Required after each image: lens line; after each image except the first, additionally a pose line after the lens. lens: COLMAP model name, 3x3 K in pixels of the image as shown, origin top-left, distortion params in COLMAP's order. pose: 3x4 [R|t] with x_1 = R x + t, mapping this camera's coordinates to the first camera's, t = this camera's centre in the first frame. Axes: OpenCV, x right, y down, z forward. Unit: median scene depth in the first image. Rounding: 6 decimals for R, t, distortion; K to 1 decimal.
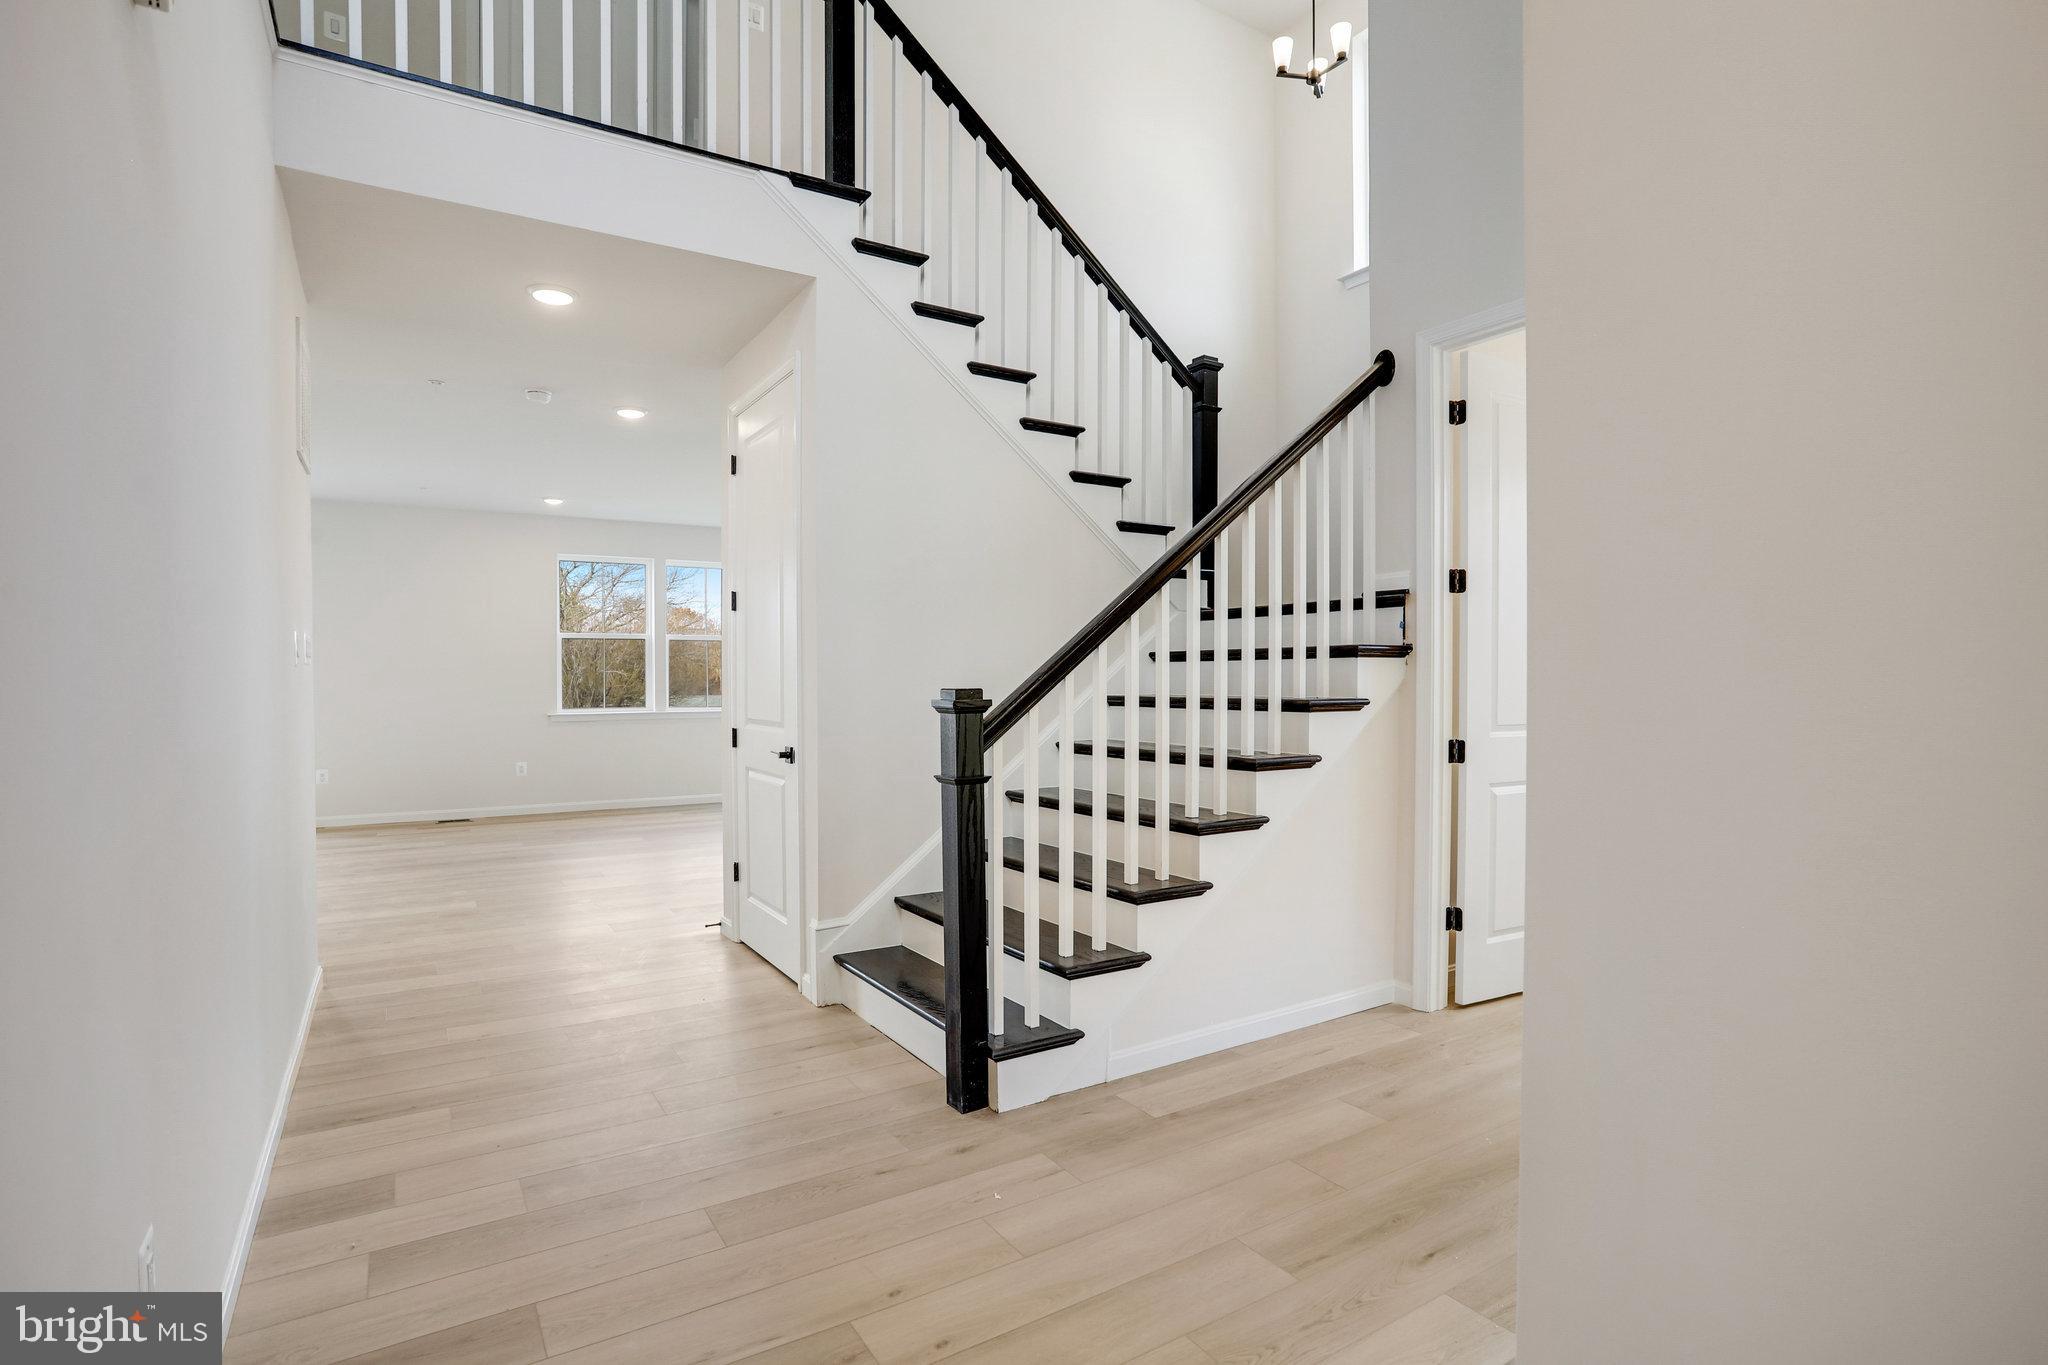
lens RADIAL K [[1002.3, 0, 1032.3], [0, 1002.3, 713.0], [0, 0, 1]] dist [-0.071055, 0.031037]
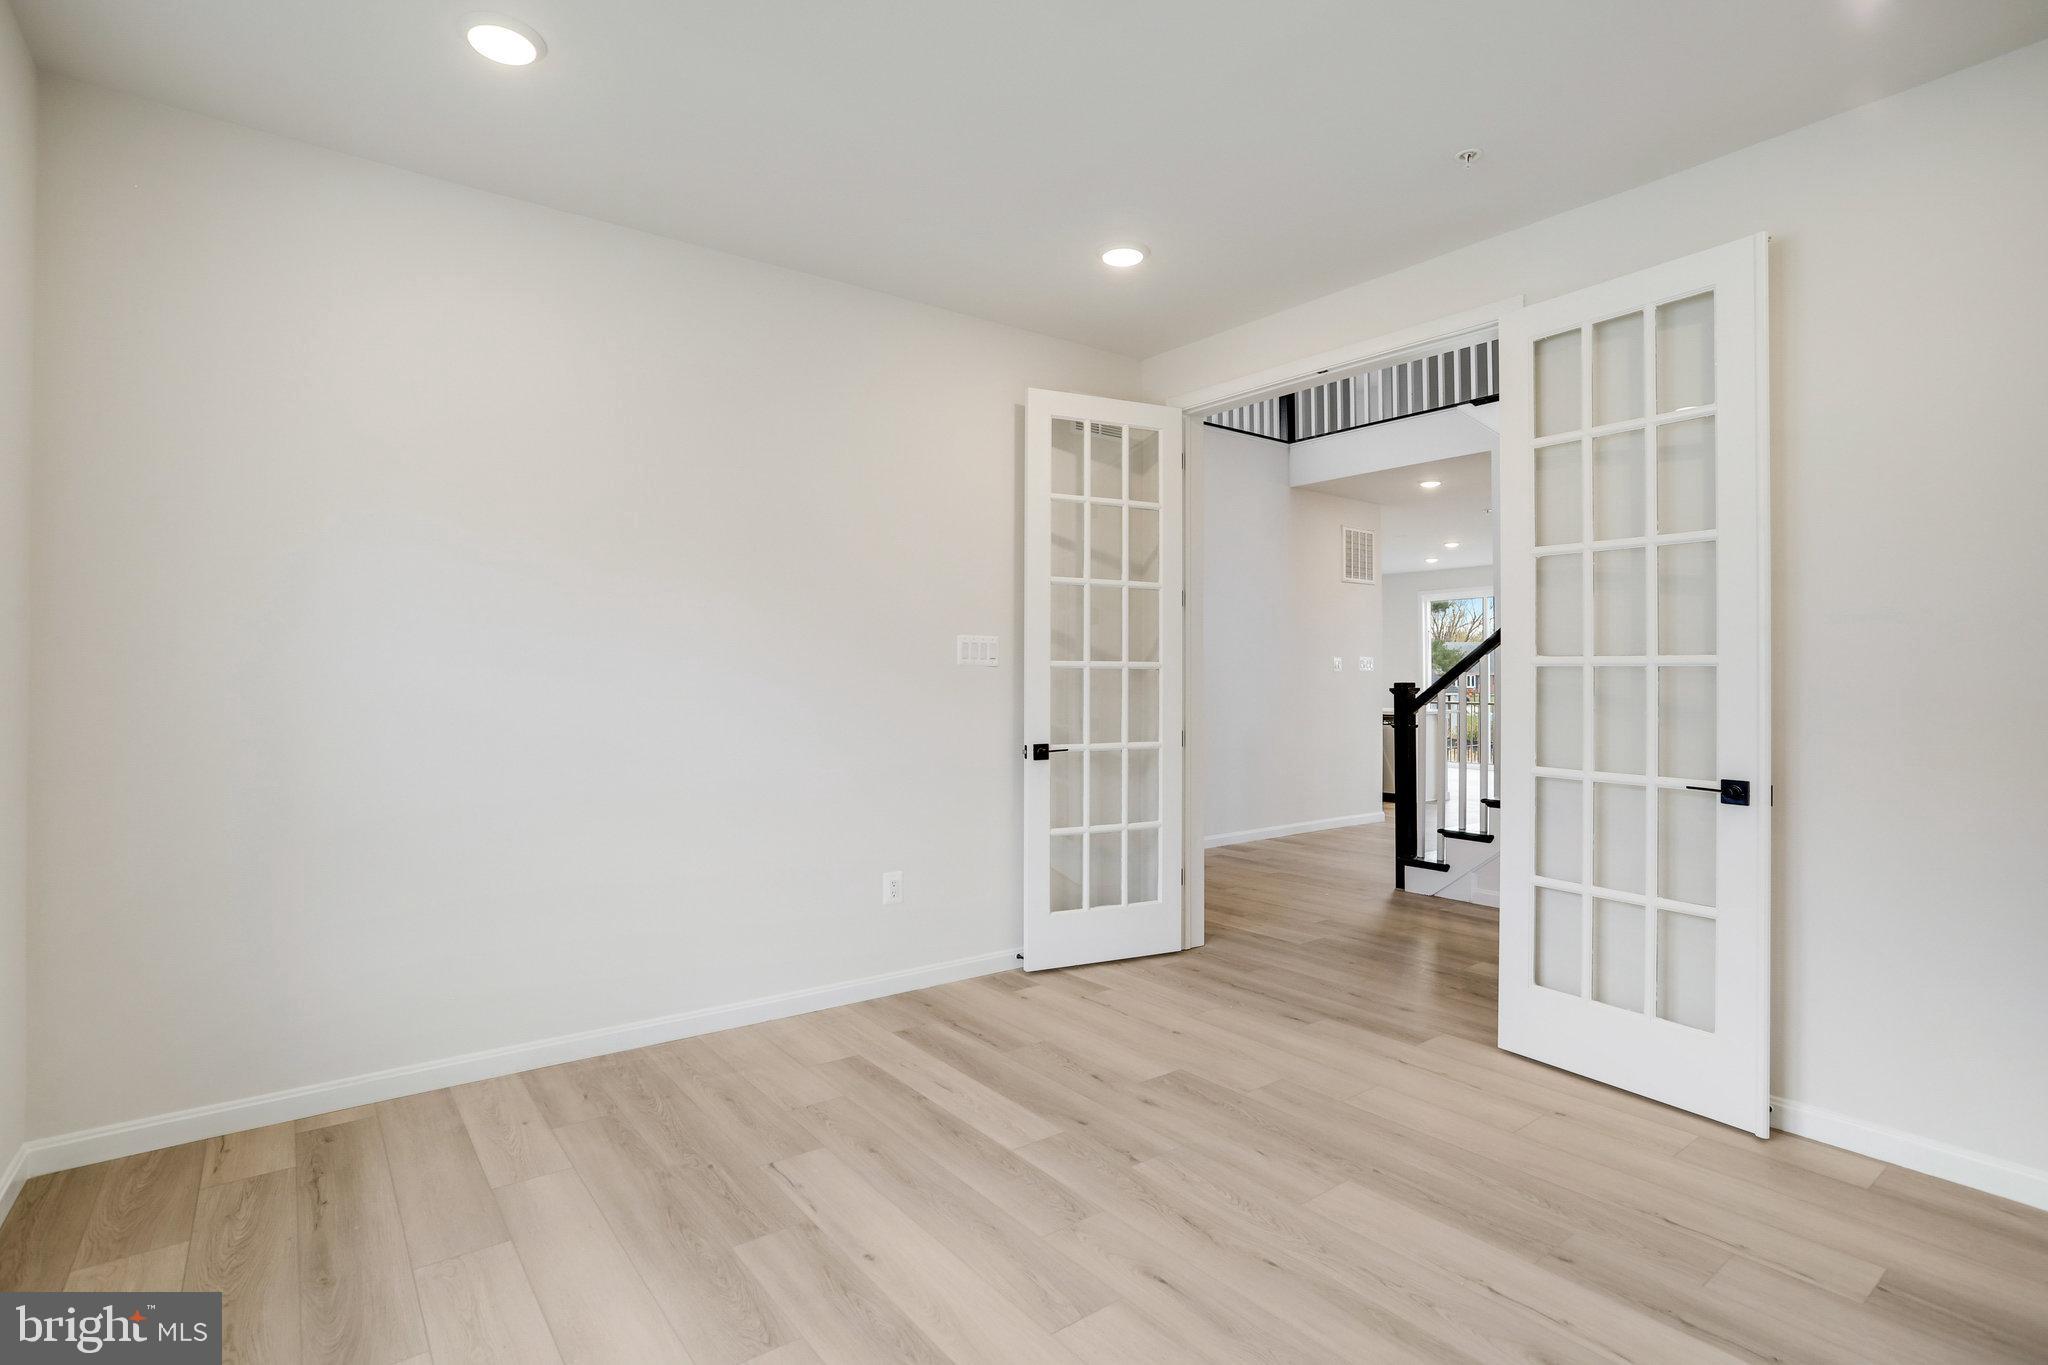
lens RADIAL K [[1002.3, 0, 1016.5], [0, 1002.3, 667.3], [0, 0, 1]] dist [-0.071055, 0.031037]
pose [[0.091420, -0.006079, -0.995794, 1.518967], [-0.040503, 0.999131, -0.009818, -0.001331], [0.994988, 0.041230, 0.091094, 0.007853]]
